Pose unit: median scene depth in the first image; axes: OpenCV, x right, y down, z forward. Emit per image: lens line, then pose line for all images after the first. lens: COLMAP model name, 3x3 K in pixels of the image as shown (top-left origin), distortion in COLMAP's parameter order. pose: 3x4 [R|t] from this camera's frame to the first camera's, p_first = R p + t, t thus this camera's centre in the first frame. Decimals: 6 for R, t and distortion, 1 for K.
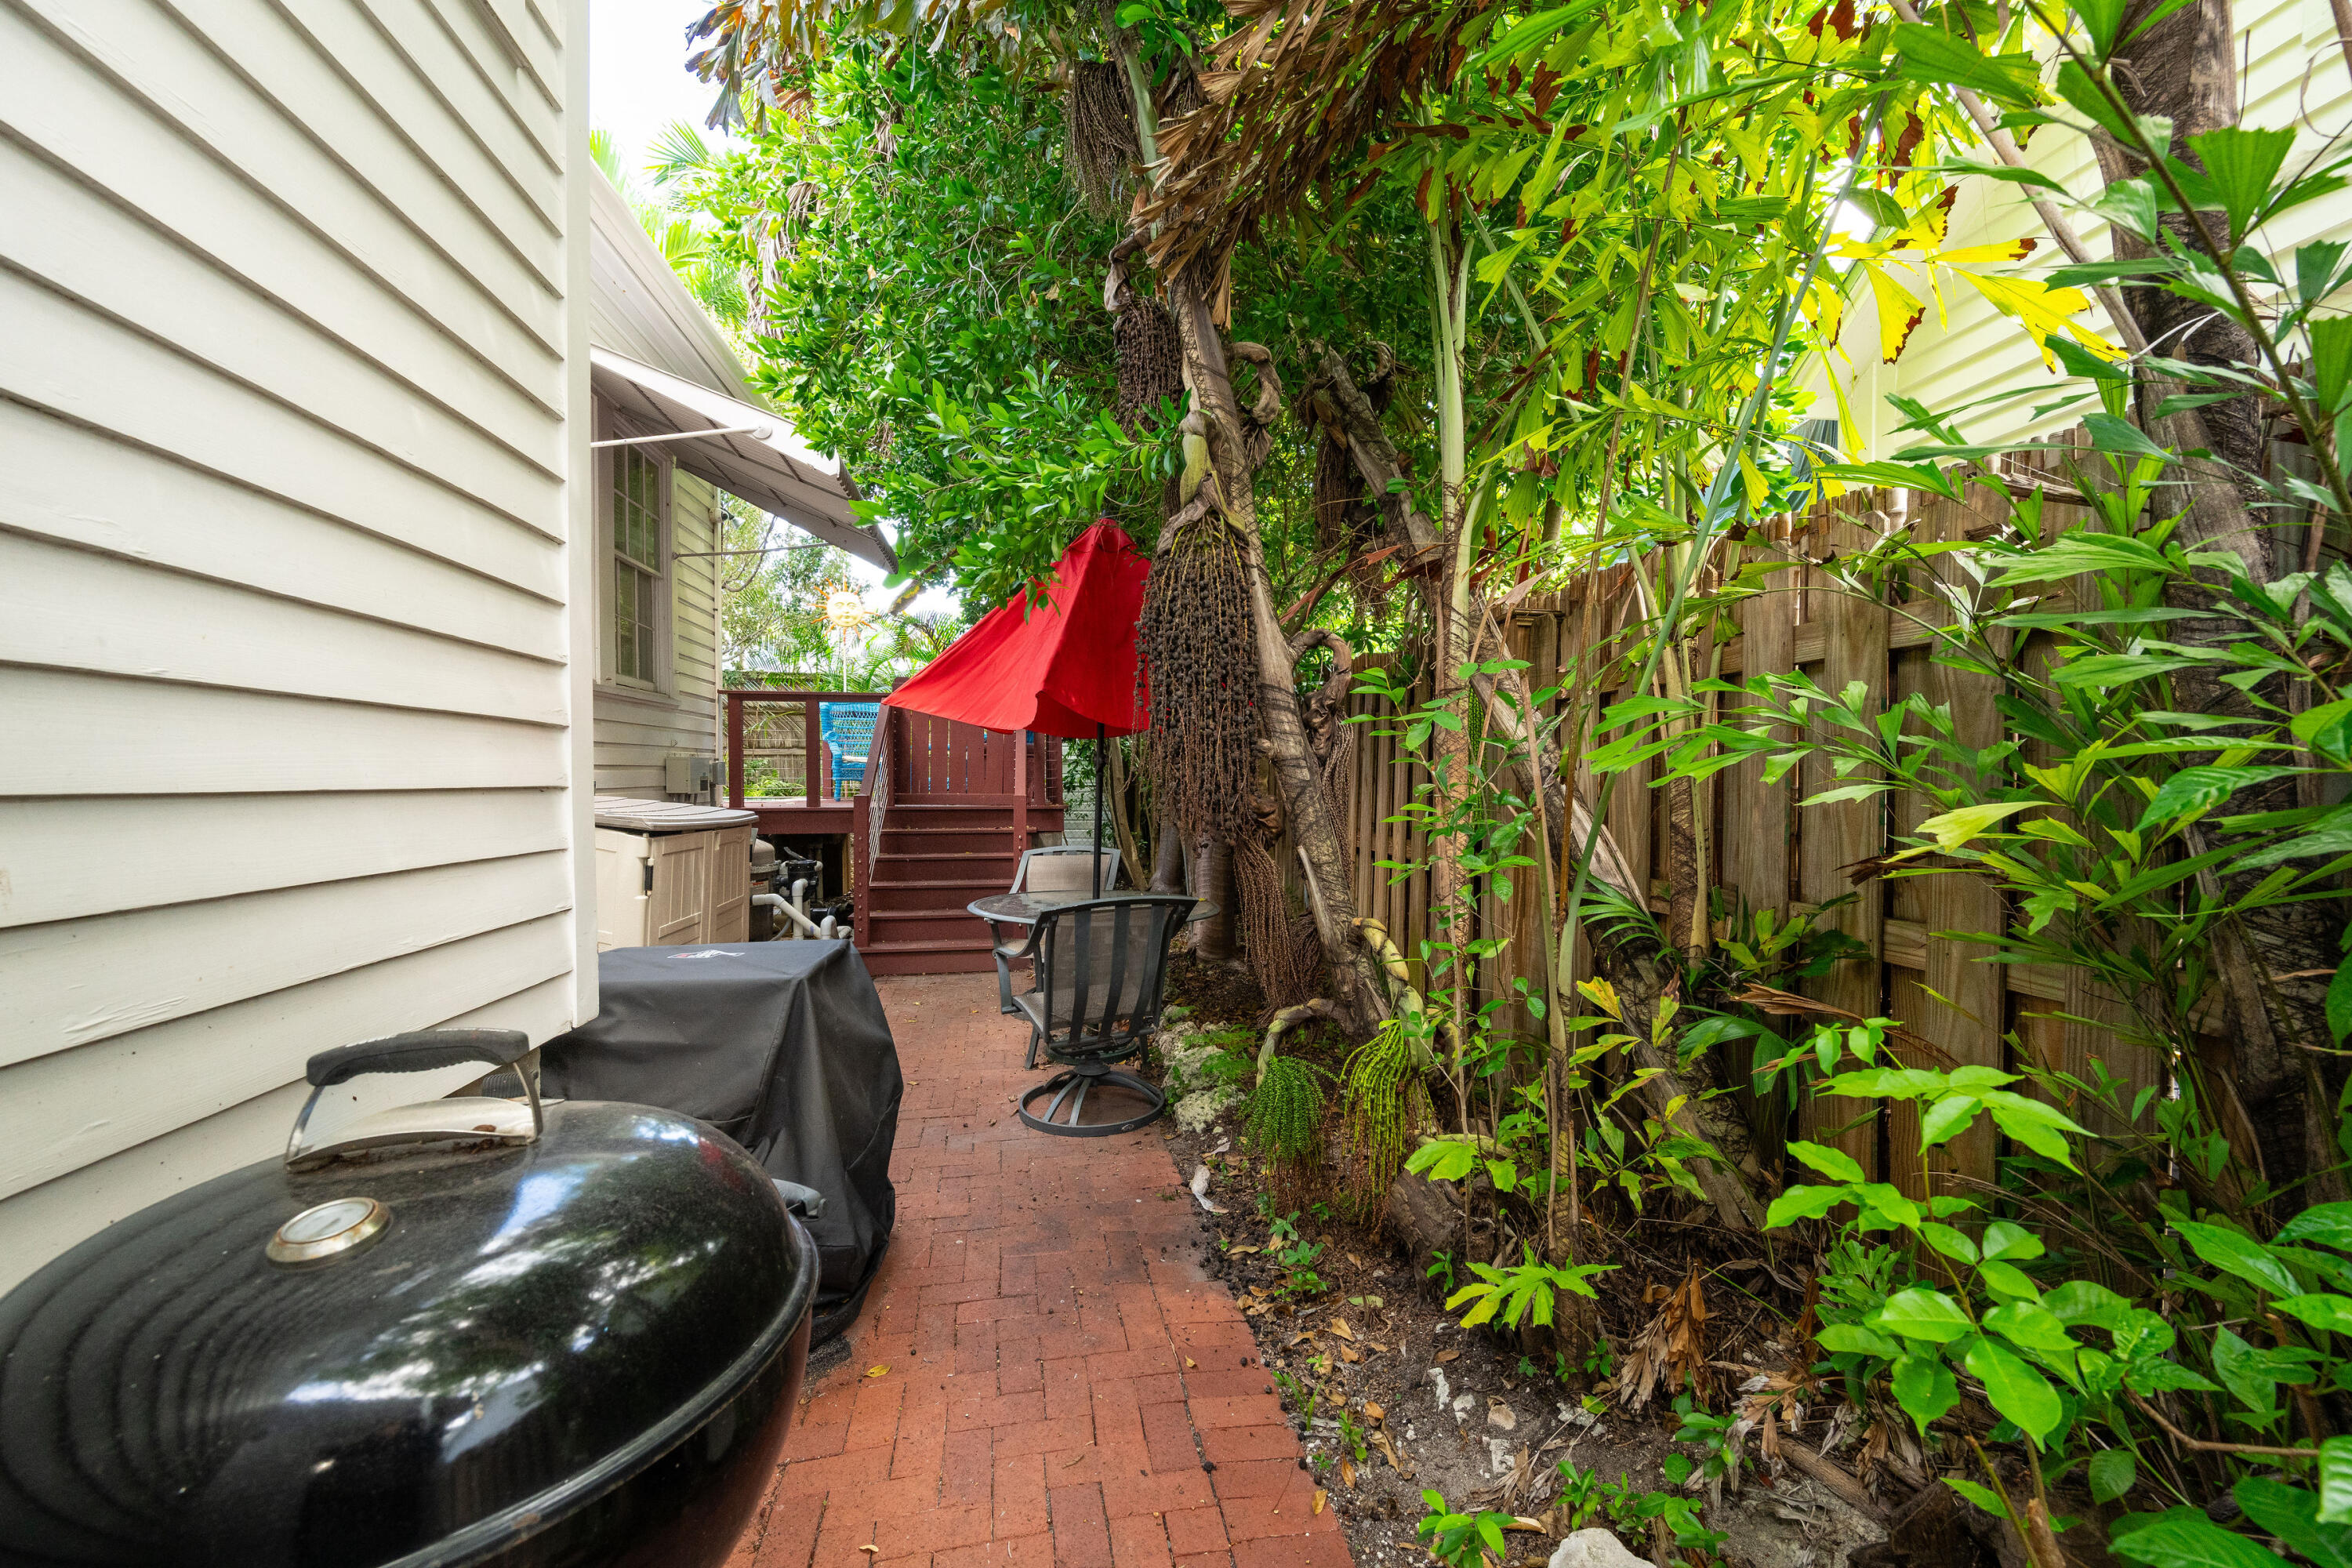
lens RADIAL K [[919.4, 0, 1184.1], [0, 919.4, 785.2], [0, 0, 1]] dist [-0.003077, 0.000677]
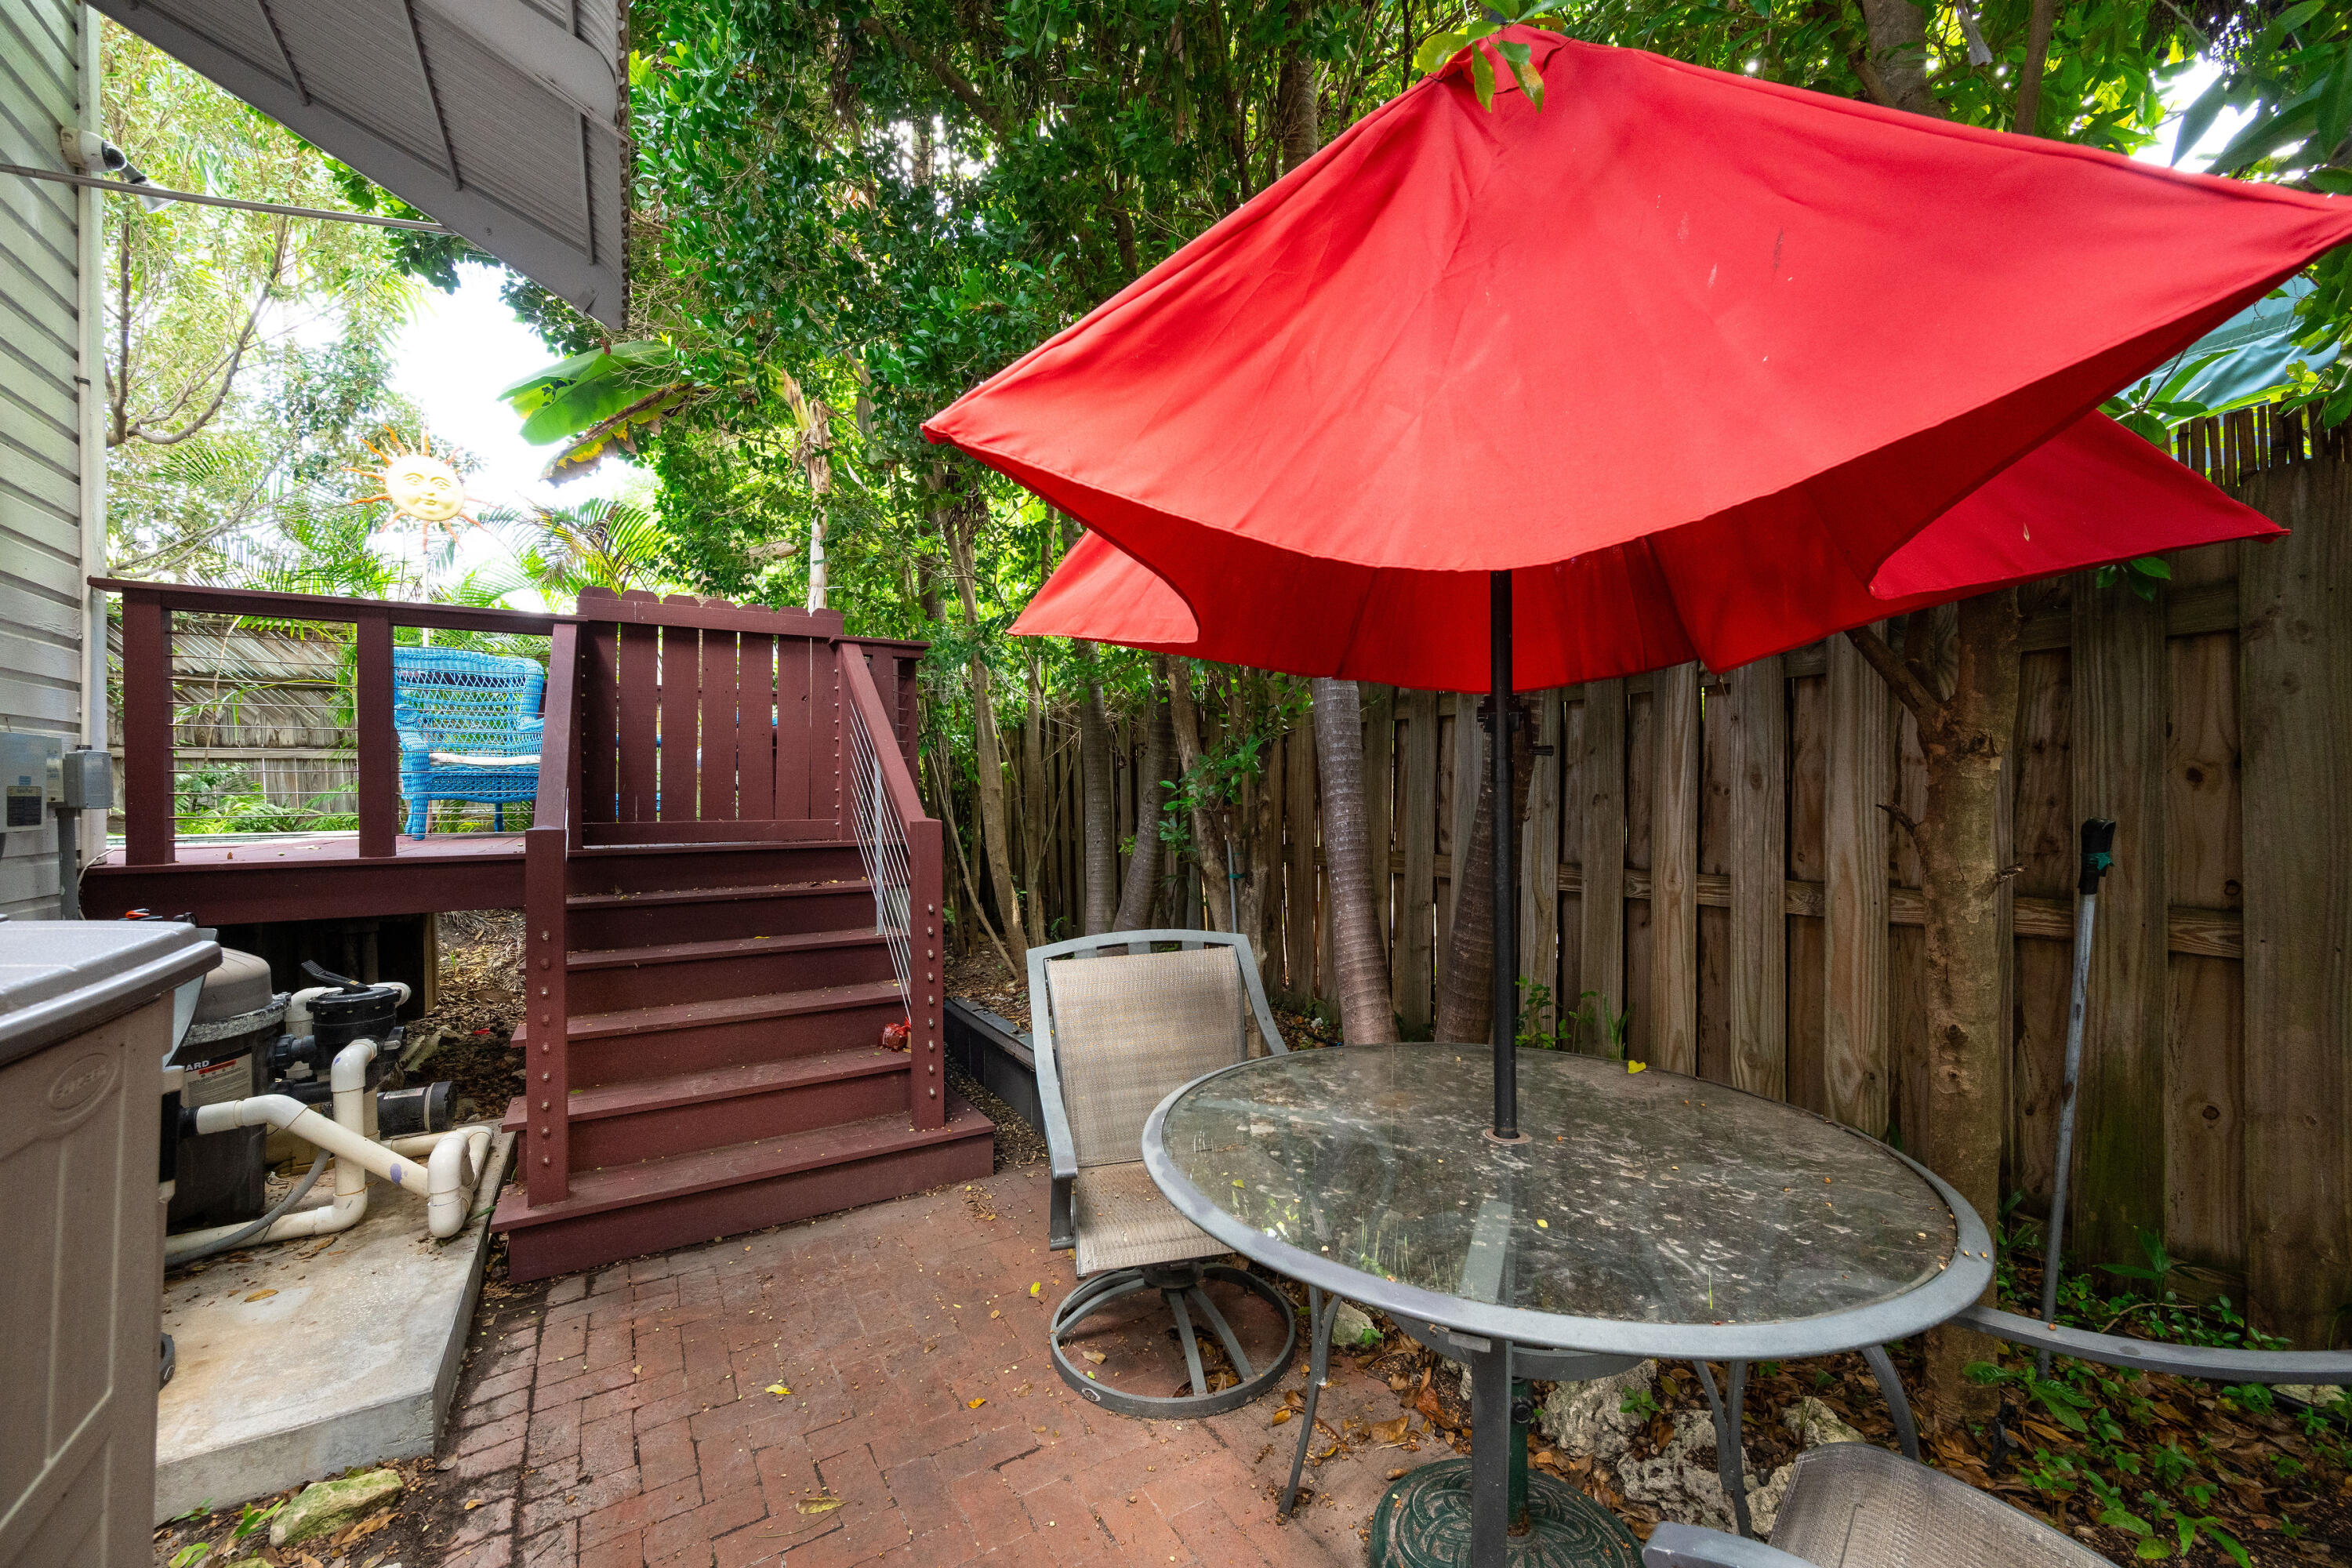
lens RADIAL K [[919.4, 0, 1167.3], [0, 919.4, 787.1], [0, 0, 1]] dist [-0.003077, 0.000677]
pose [[0.932927, -0.007768, 0.359982, -0.226465], [0.014435, 0.999770, -0.015834, 0.002889], [-0.359777, 0.019968, 0.932825, 0.489787]]
